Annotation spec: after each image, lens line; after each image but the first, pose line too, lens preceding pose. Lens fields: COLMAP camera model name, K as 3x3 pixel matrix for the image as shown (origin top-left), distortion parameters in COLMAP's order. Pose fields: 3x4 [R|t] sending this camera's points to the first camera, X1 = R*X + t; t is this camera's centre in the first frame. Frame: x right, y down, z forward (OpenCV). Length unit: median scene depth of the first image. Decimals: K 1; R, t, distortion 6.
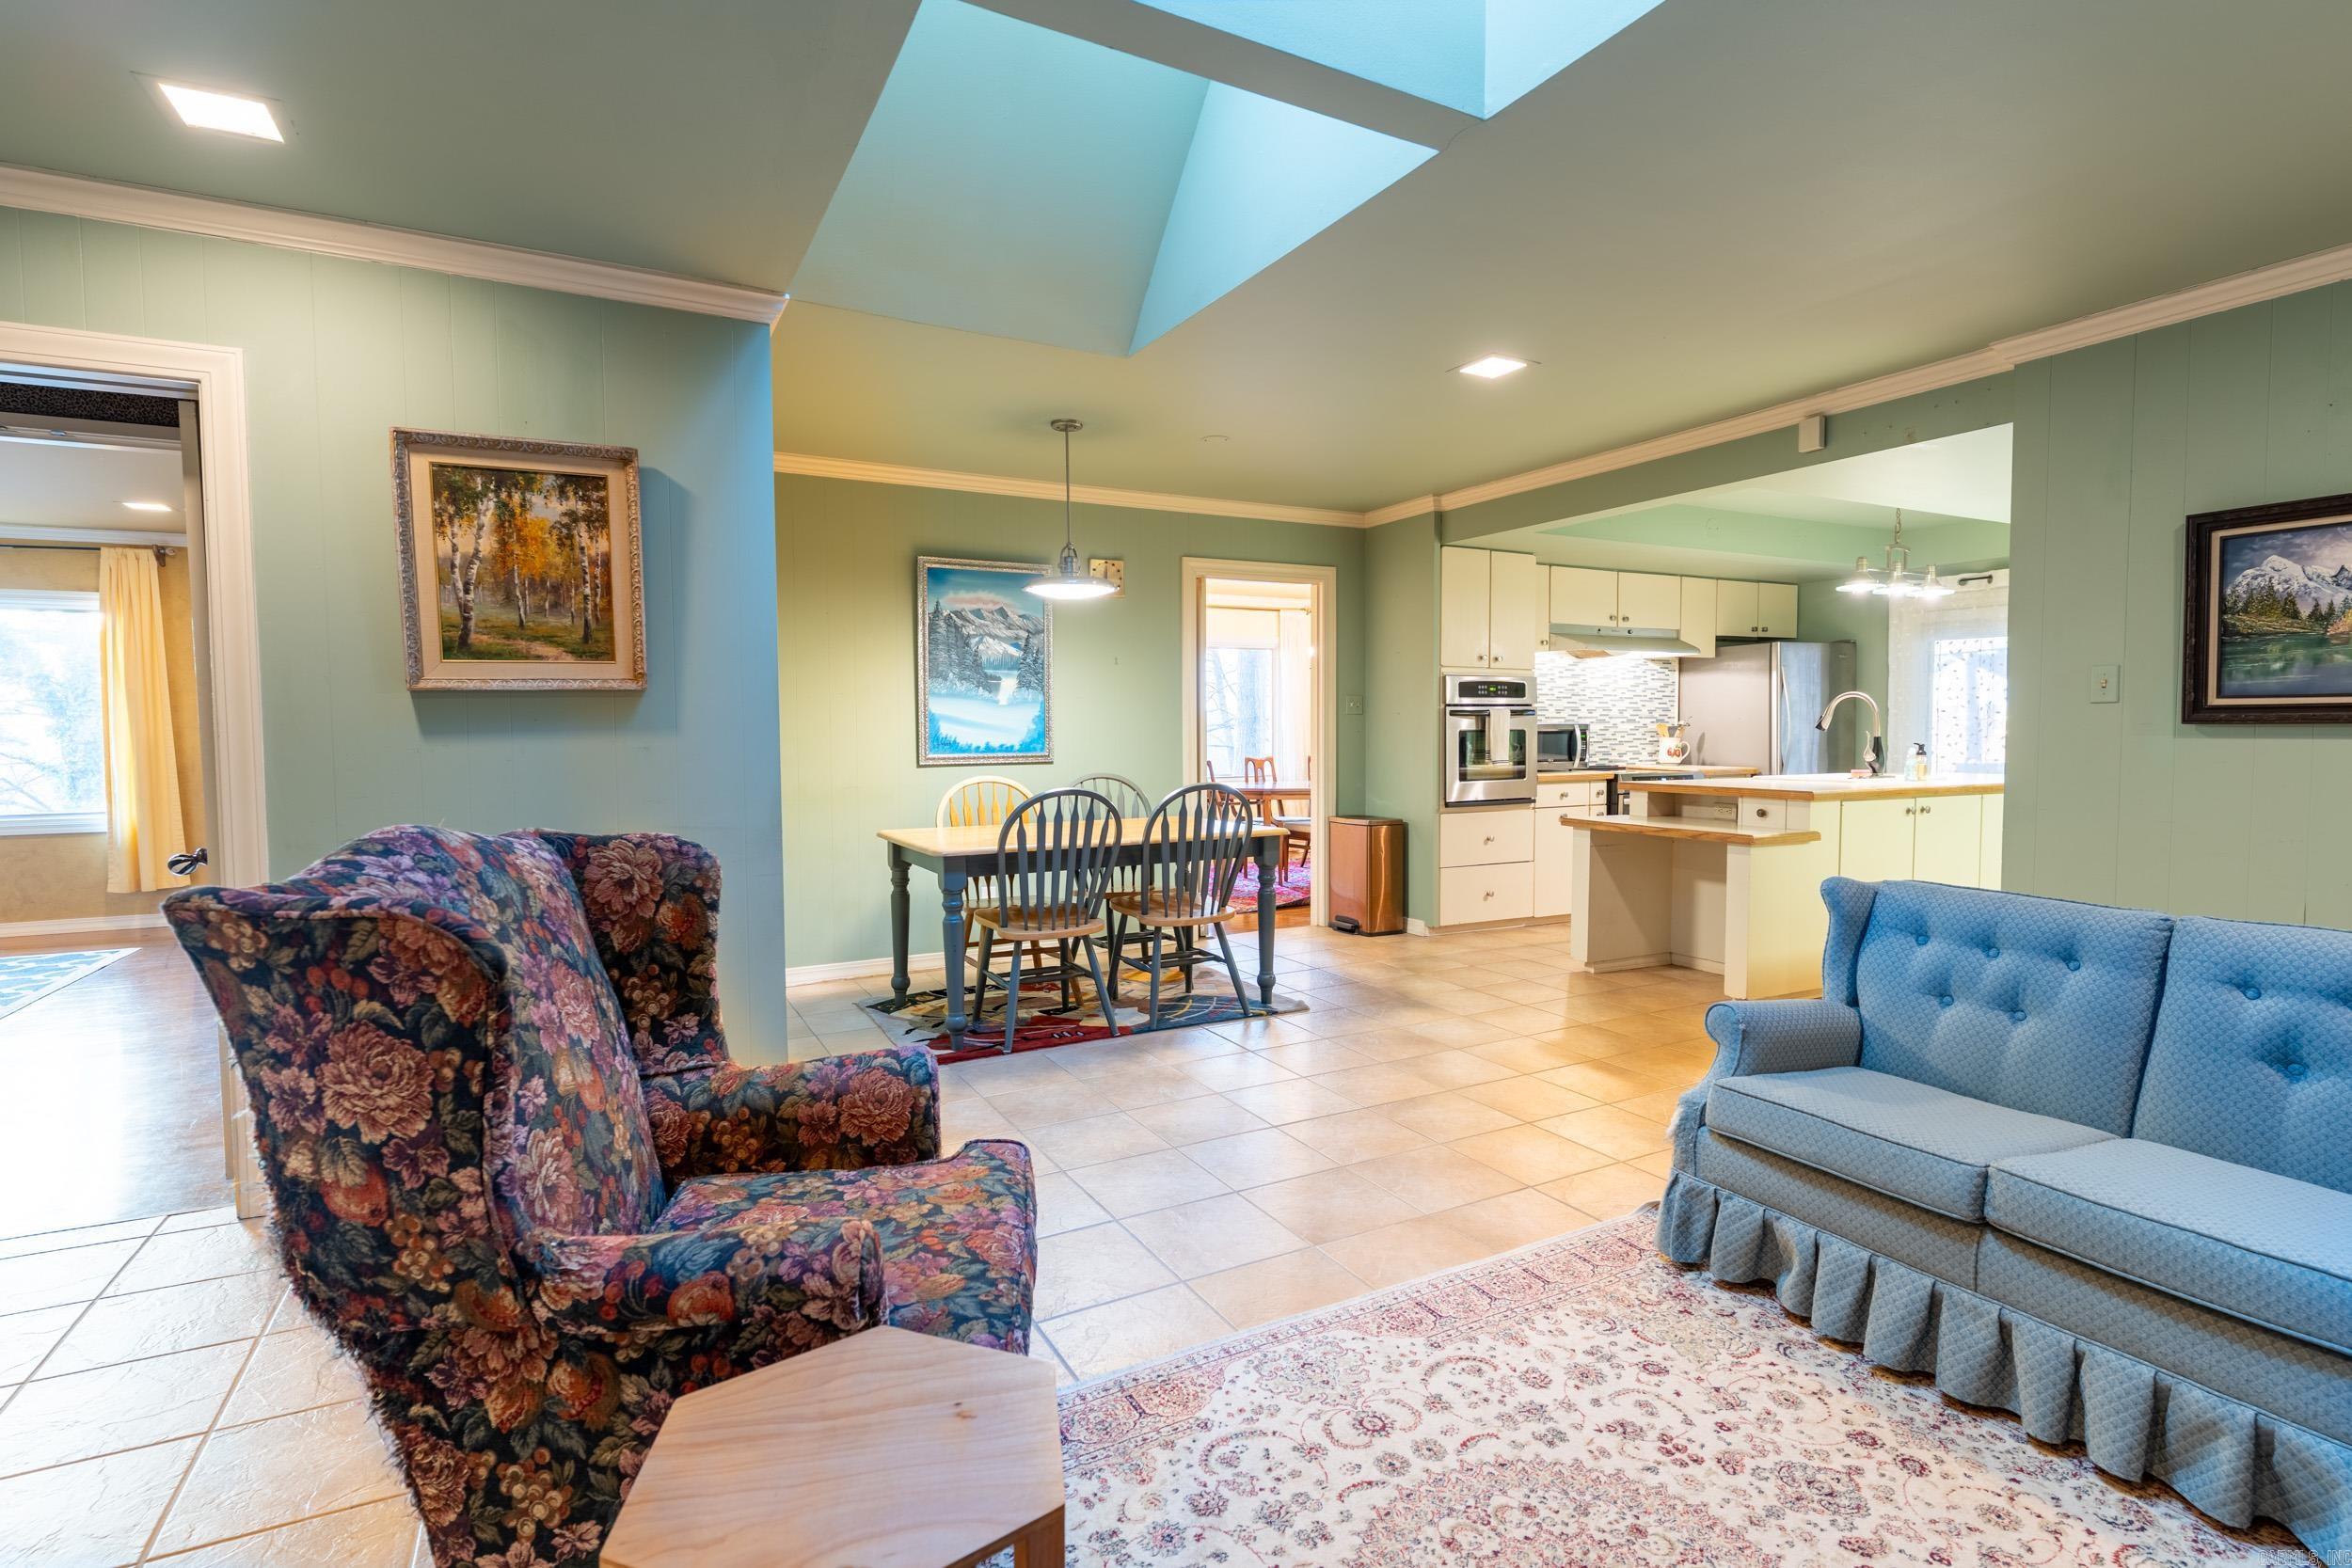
lens RADIAL K [[1119.5, 0, 1176.0], [0, 1119.5, 784.0], [0, 0, 1]] dist [-0.001696, -0.000638]
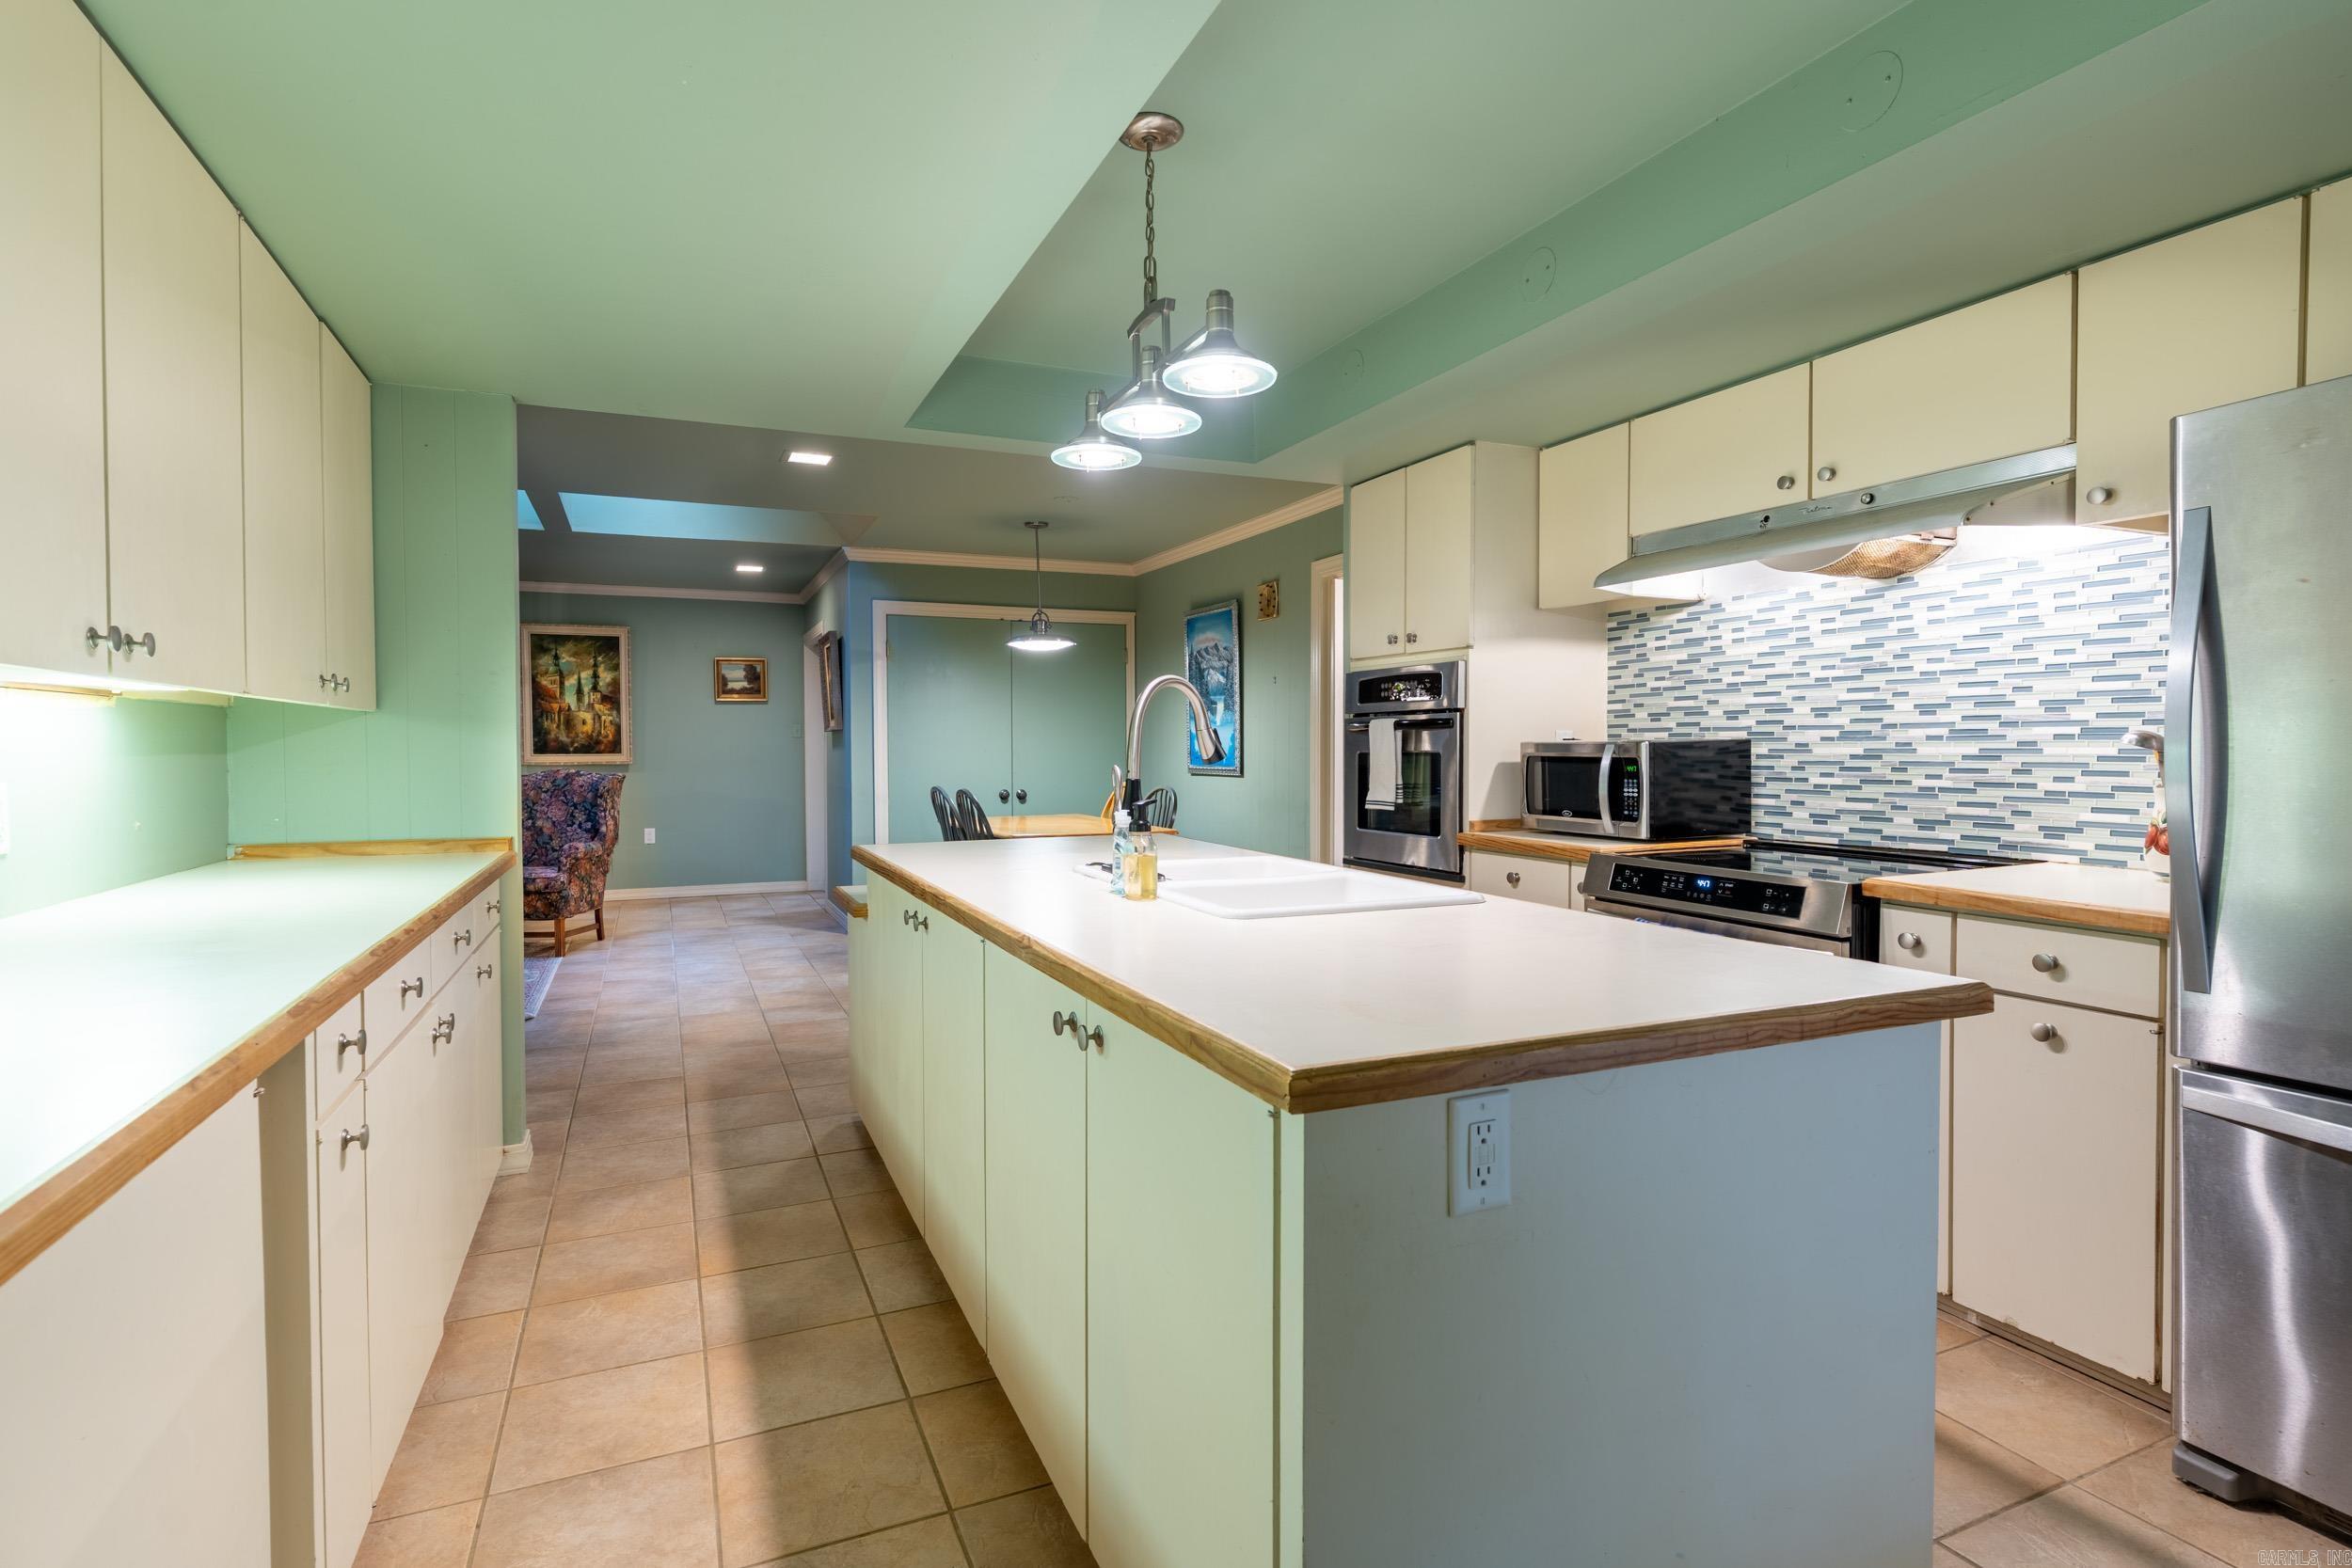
lens RADIAL K [[1194.6, 0, 1172.7], [0, 1194.6, 780.0], [0, 0, 1]] dist [0.001875, 0.000231]
pose [[-0.085201, 0.035221, -0.995741, 1.085628], [-0.047299, 0.998105, 0.039351, -0.060334], [0.995240, 0.050450, -0.083374, 1.053418]]
